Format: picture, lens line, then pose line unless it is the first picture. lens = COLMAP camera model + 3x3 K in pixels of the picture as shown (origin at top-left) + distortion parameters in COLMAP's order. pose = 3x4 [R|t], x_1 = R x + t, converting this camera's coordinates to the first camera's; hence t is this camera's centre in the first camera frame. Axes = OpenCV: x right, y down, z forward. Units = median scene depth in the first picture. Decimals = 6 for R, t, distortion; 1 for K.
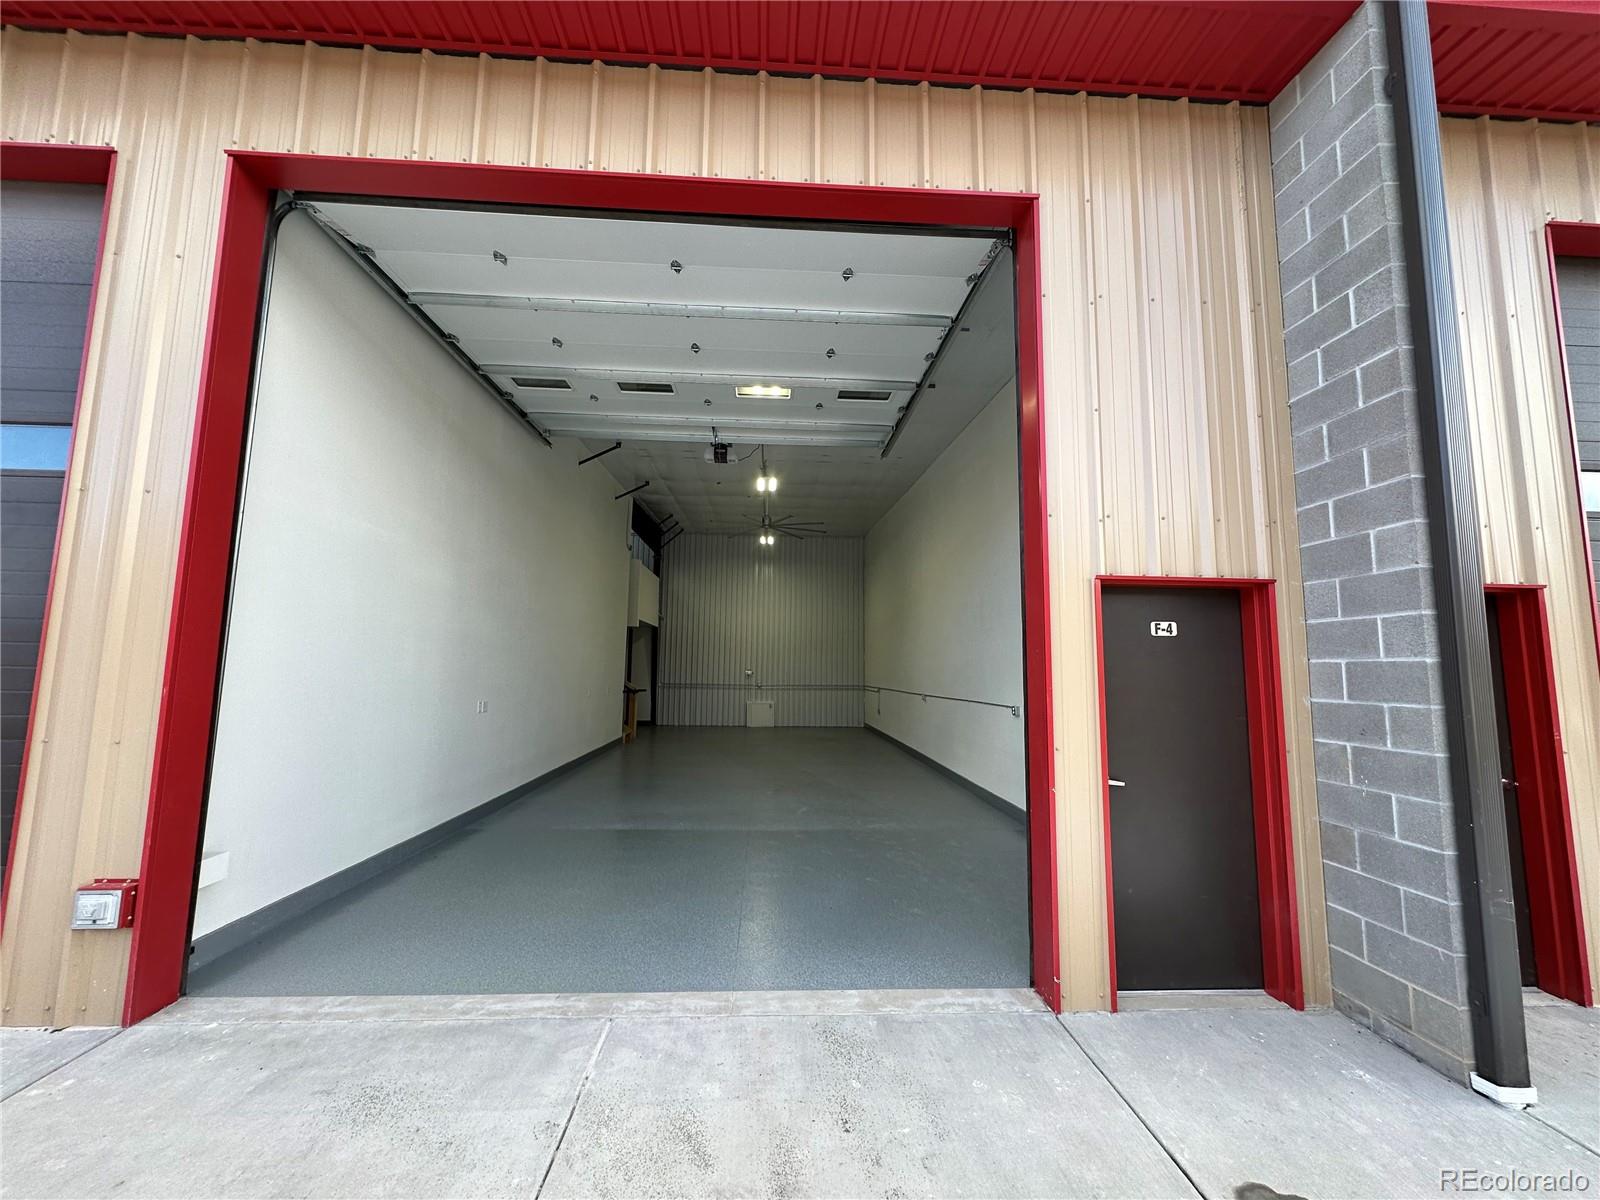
lens RADIAL K [[637.4, 0, 800.0], [0, 637.4, 600.0], [0, 0, 1]] dist [0.002263, 0.000144]
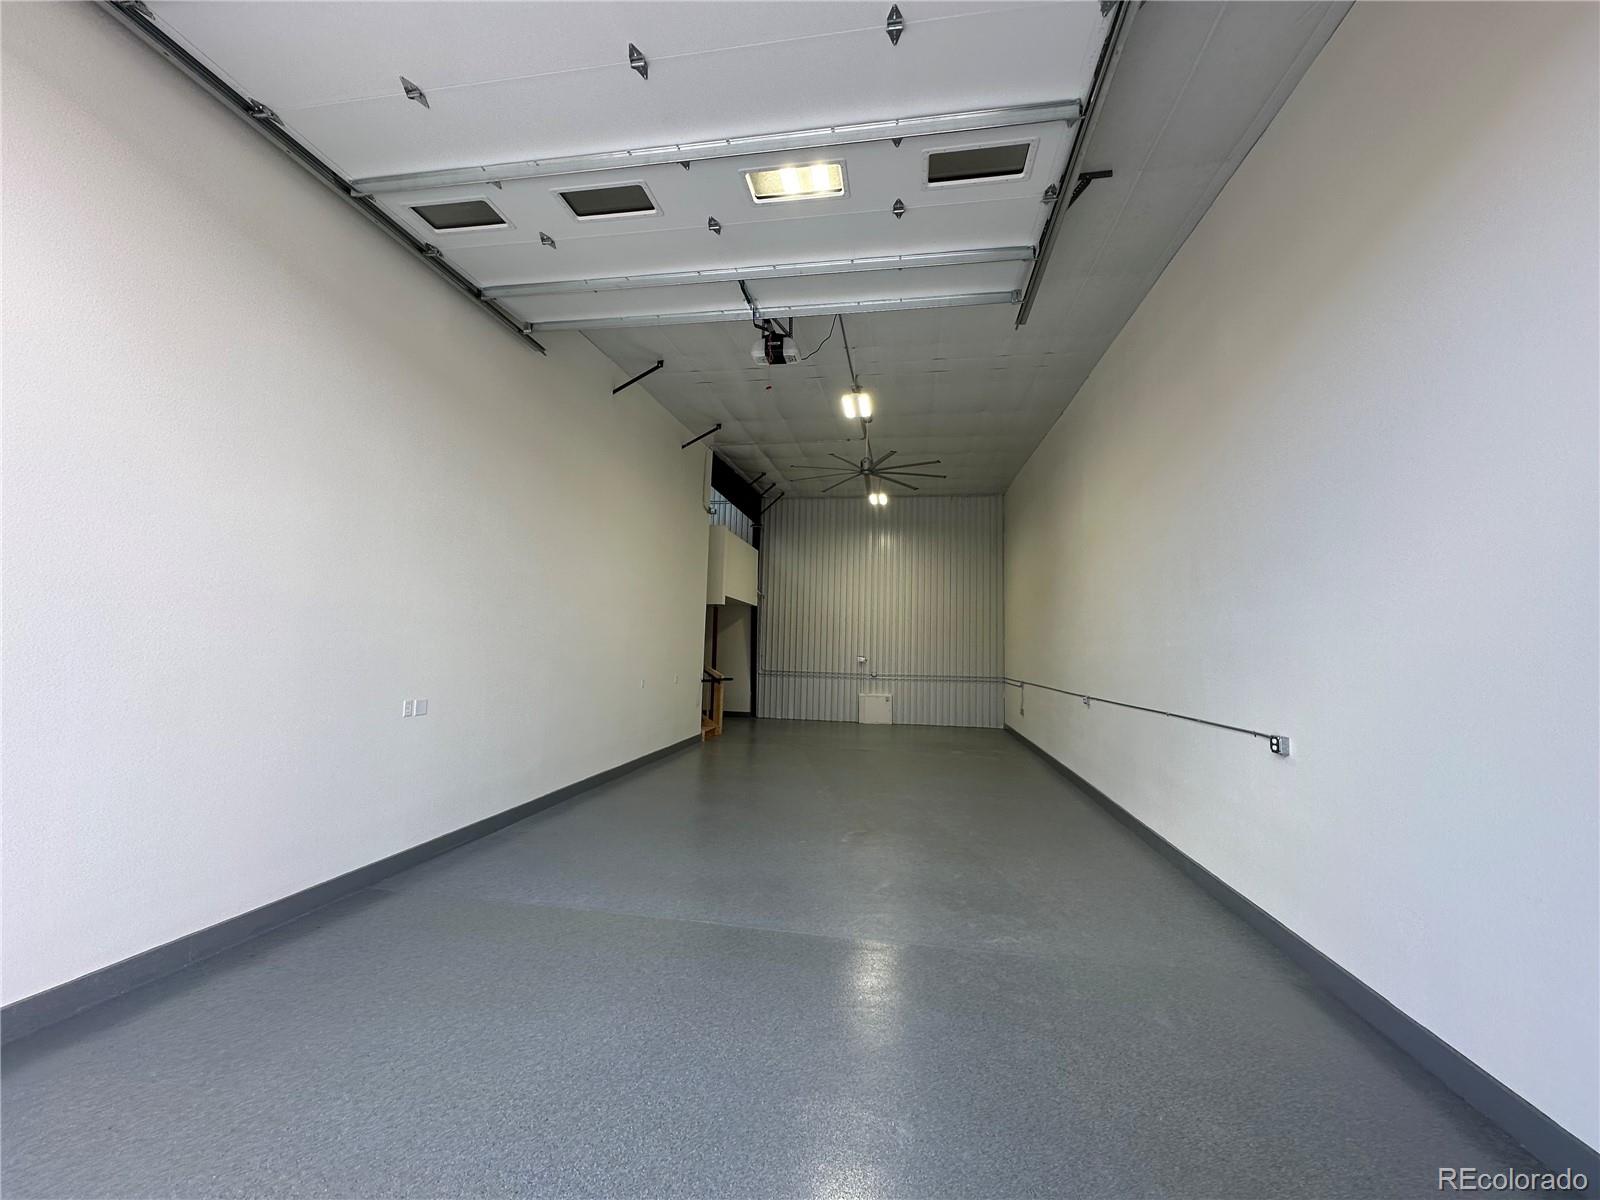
lens RADIAL K [[637.4, 0, 800.0], [0, 637.4, 600.0], [0, 0, 1]] dist [0.002263, 0.000144]
pose [[0.975712, -0.006217, -0.218970, 0.031294], [0.011432, 0.999680, 0.022556, 0.017682], [0.218760, -0.024512, 0.975471, 0.190339]]
